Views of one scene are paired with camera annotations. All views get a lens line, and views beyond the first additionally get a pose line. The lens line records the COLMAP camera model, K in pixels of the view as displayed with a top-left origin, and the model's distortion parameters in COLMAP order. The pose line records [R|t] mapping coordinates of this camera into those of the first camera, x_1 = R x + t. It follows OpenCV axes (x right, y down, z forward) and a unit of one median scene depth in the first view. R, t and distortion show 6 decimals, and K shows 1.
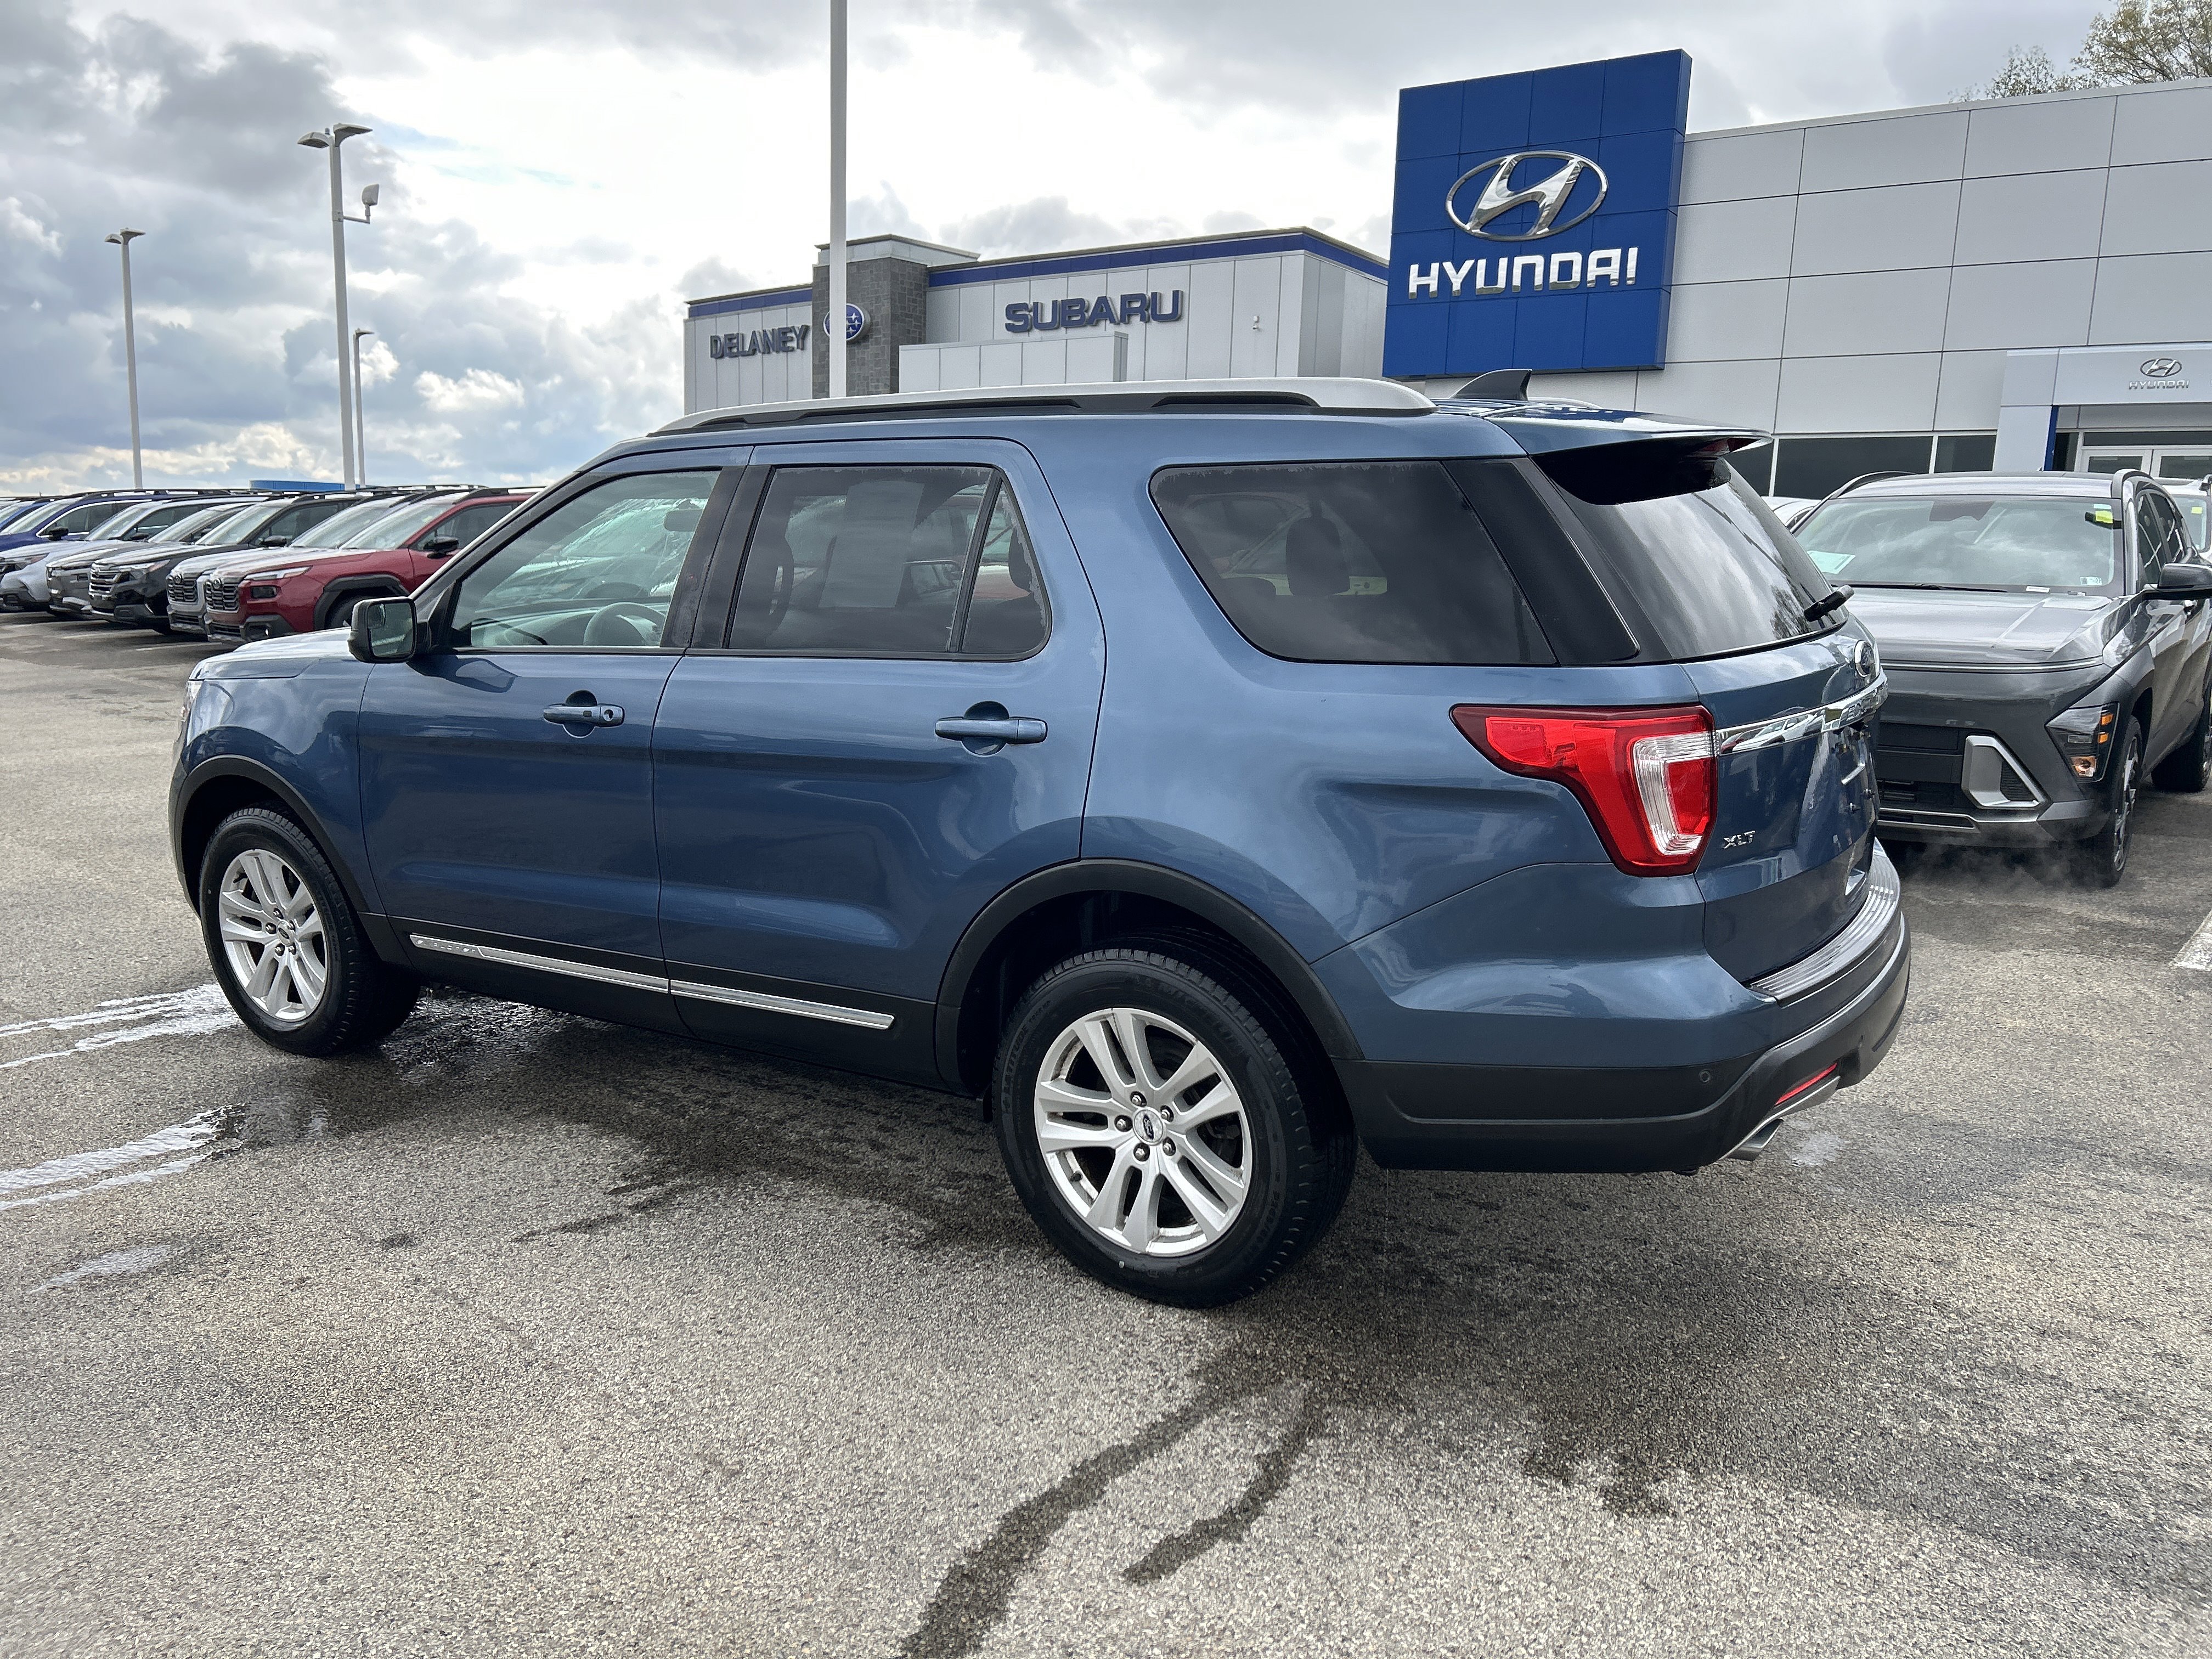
lens RADIAL K [[1708.4, 0, 1124.2], [0, 1708.4, 836.9], [0, 0, 1]] dist [0.052115, -0.055936]
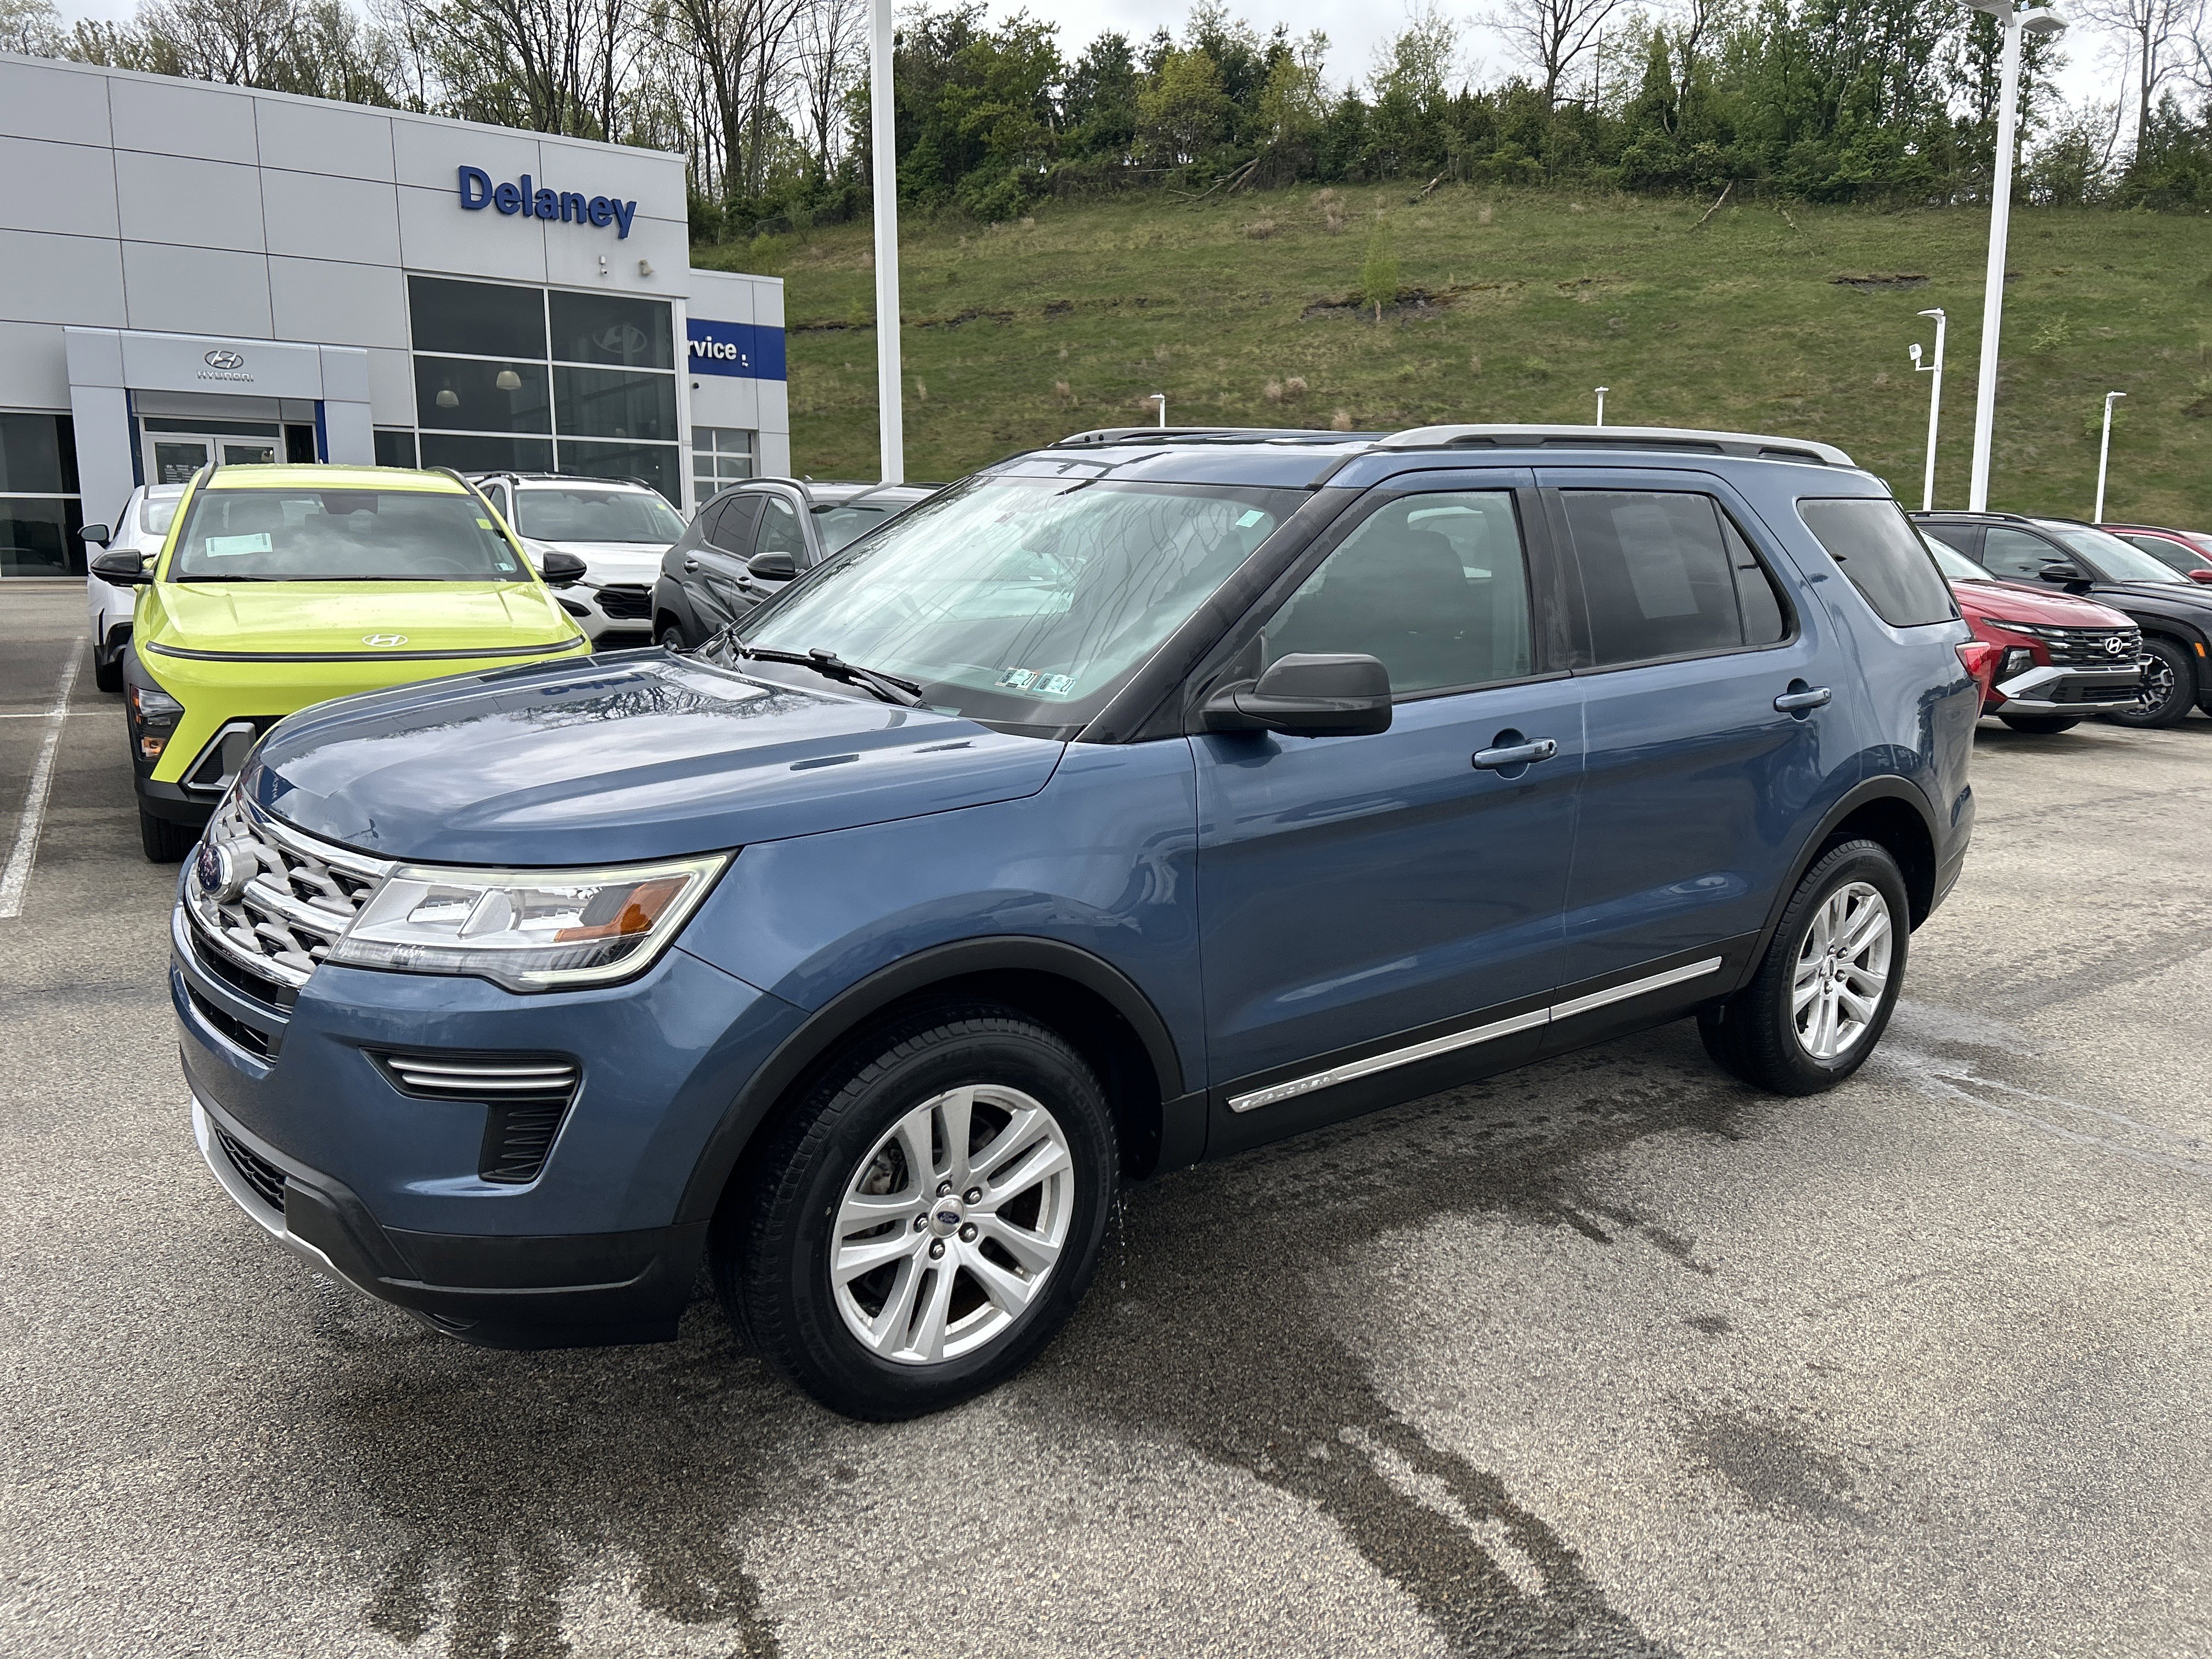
lens RADIAL K [[1708.4, 0, 1117.3], [0, 1708.4, 855.2], [0, 0, 1]] dist [0.052115, -0.055936]
pose [[0.335305, -0.186707, 0.923423, -0.789687], [0.166316, 0.976502, 0.137048, -0.113916], [-0.927313, 0.107627, 0.358479, 0.551792]]
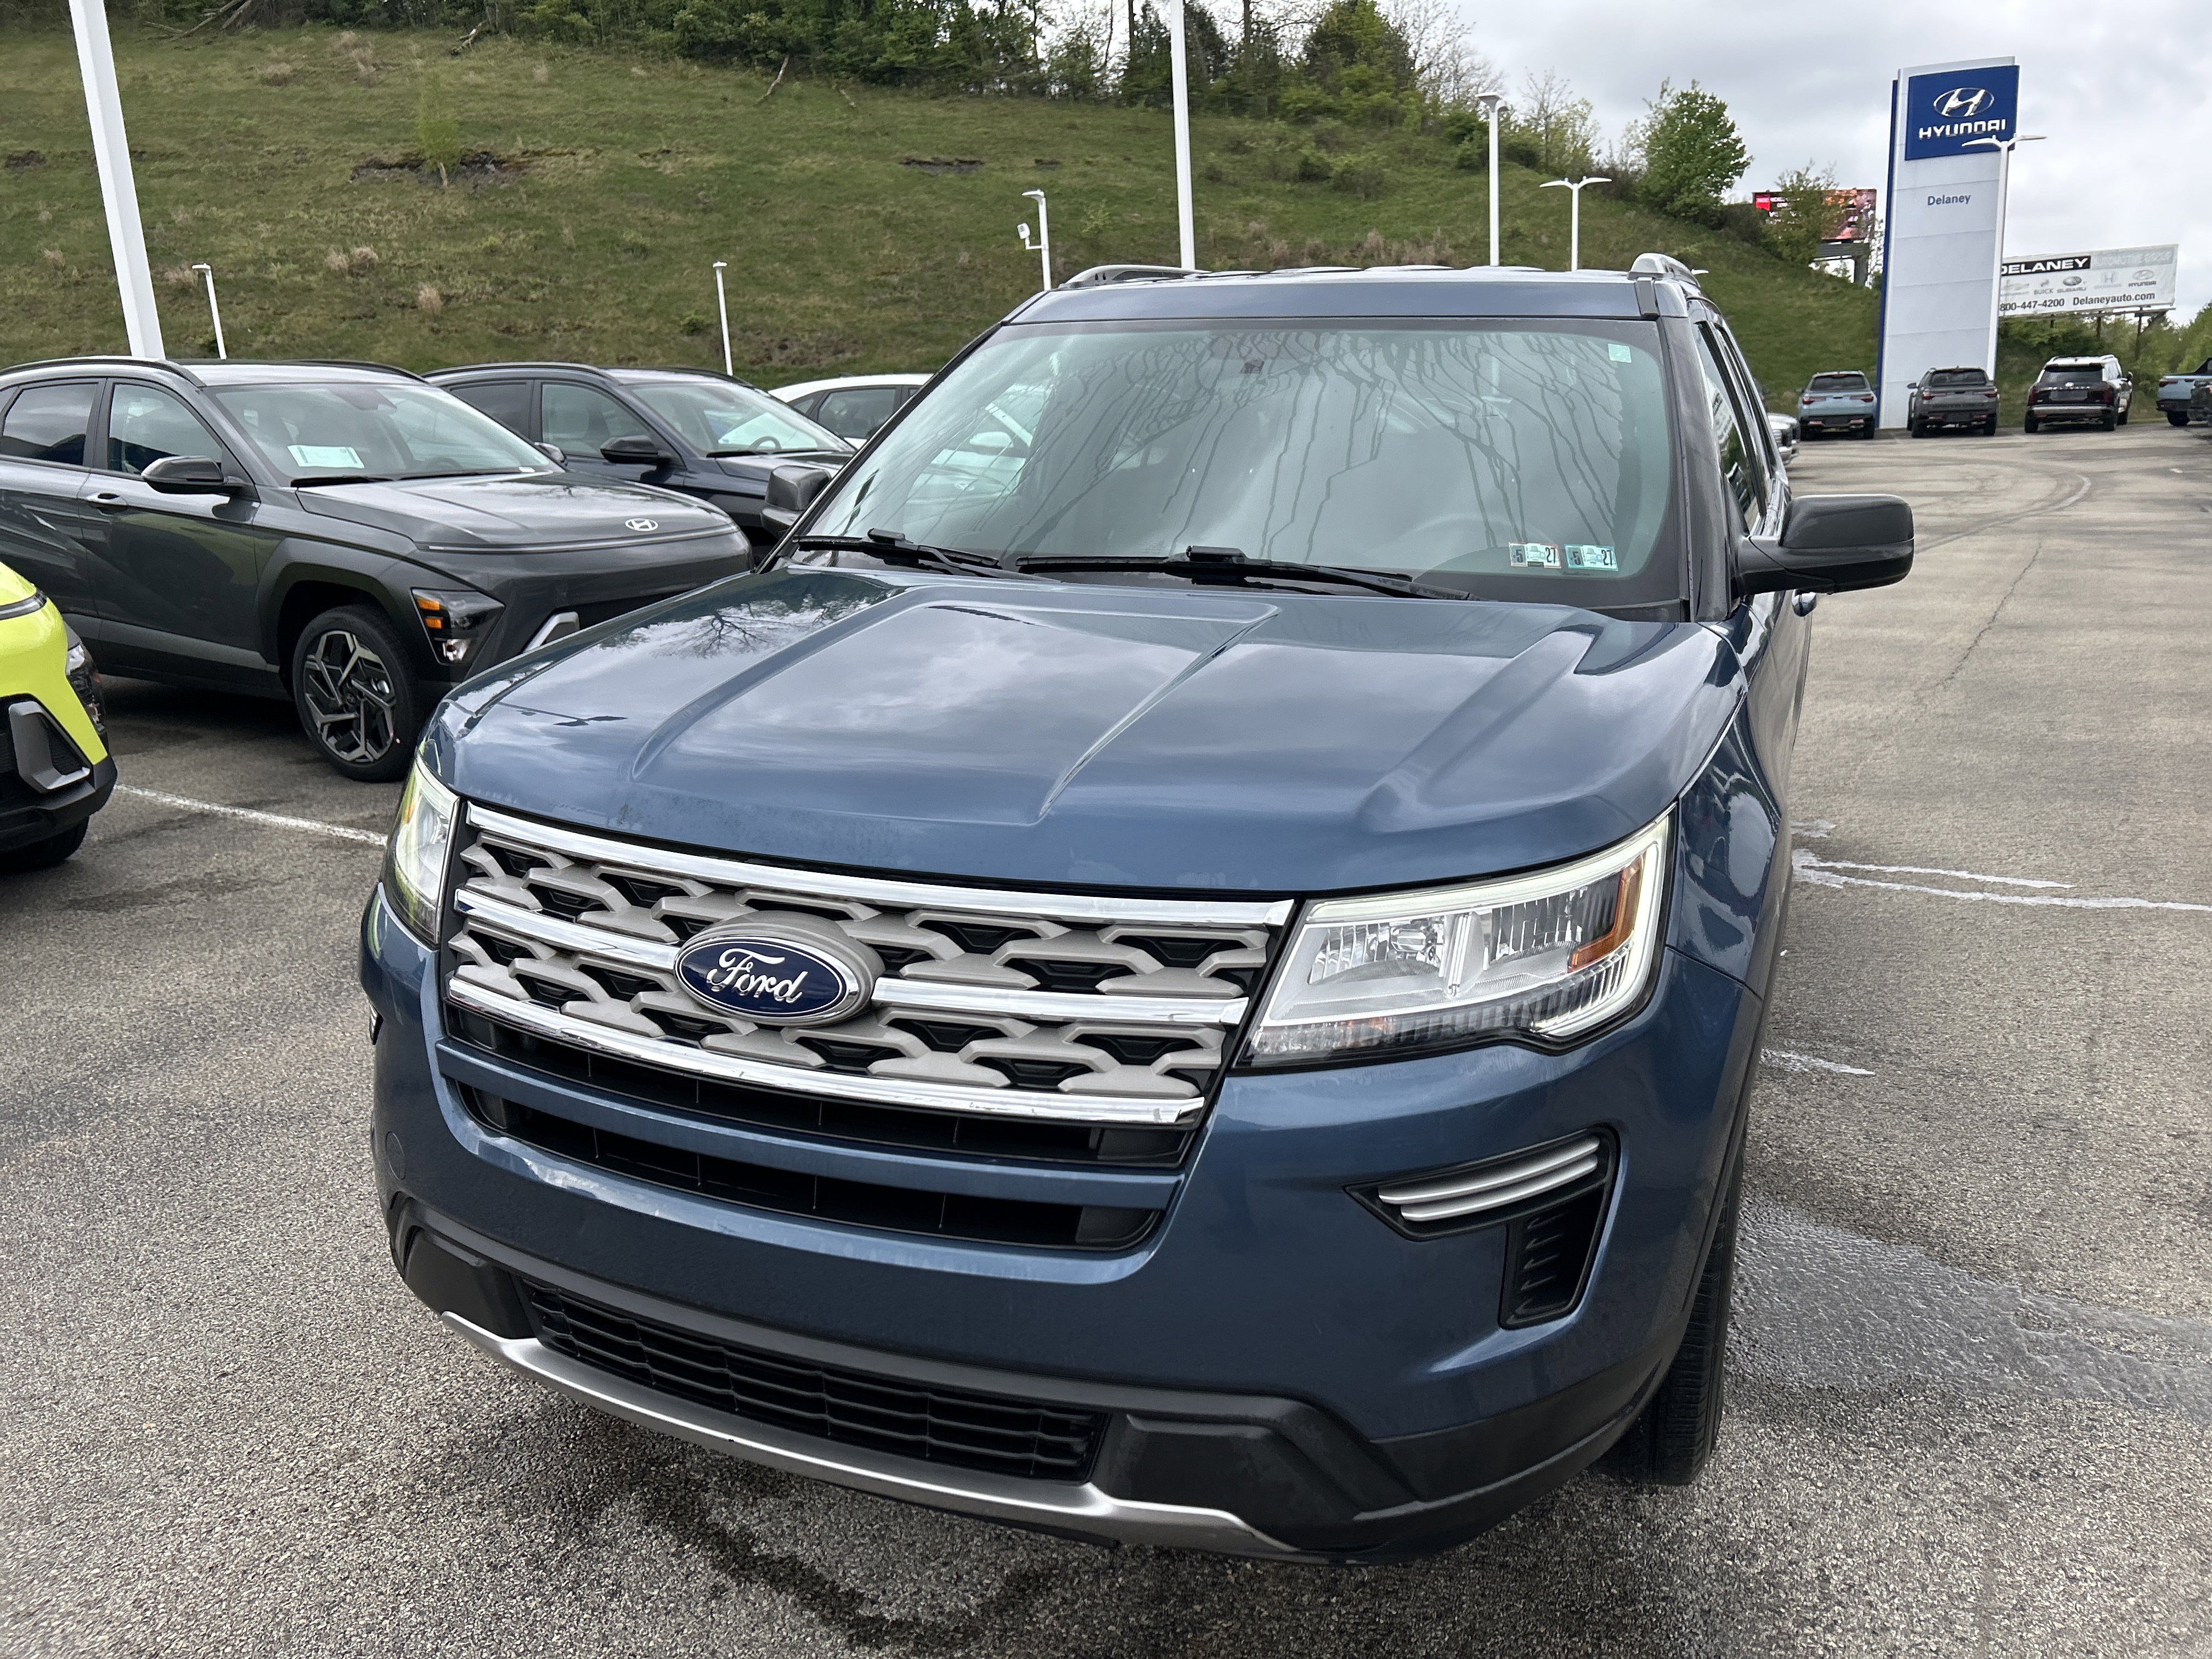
lens RADIAL K [[1708.4, 0, 1126.3], [0, 1708.4, 843.6], [0, 0, 1]] dist [0.052115, -0.055936]
pose [[-0.199262, -0.251074, 0.947236, -0.707099], [0.204253, 0.934749, 0.290731, -0.178580], [-0.958423, 0.251408, -0.134977, 0.939560]]
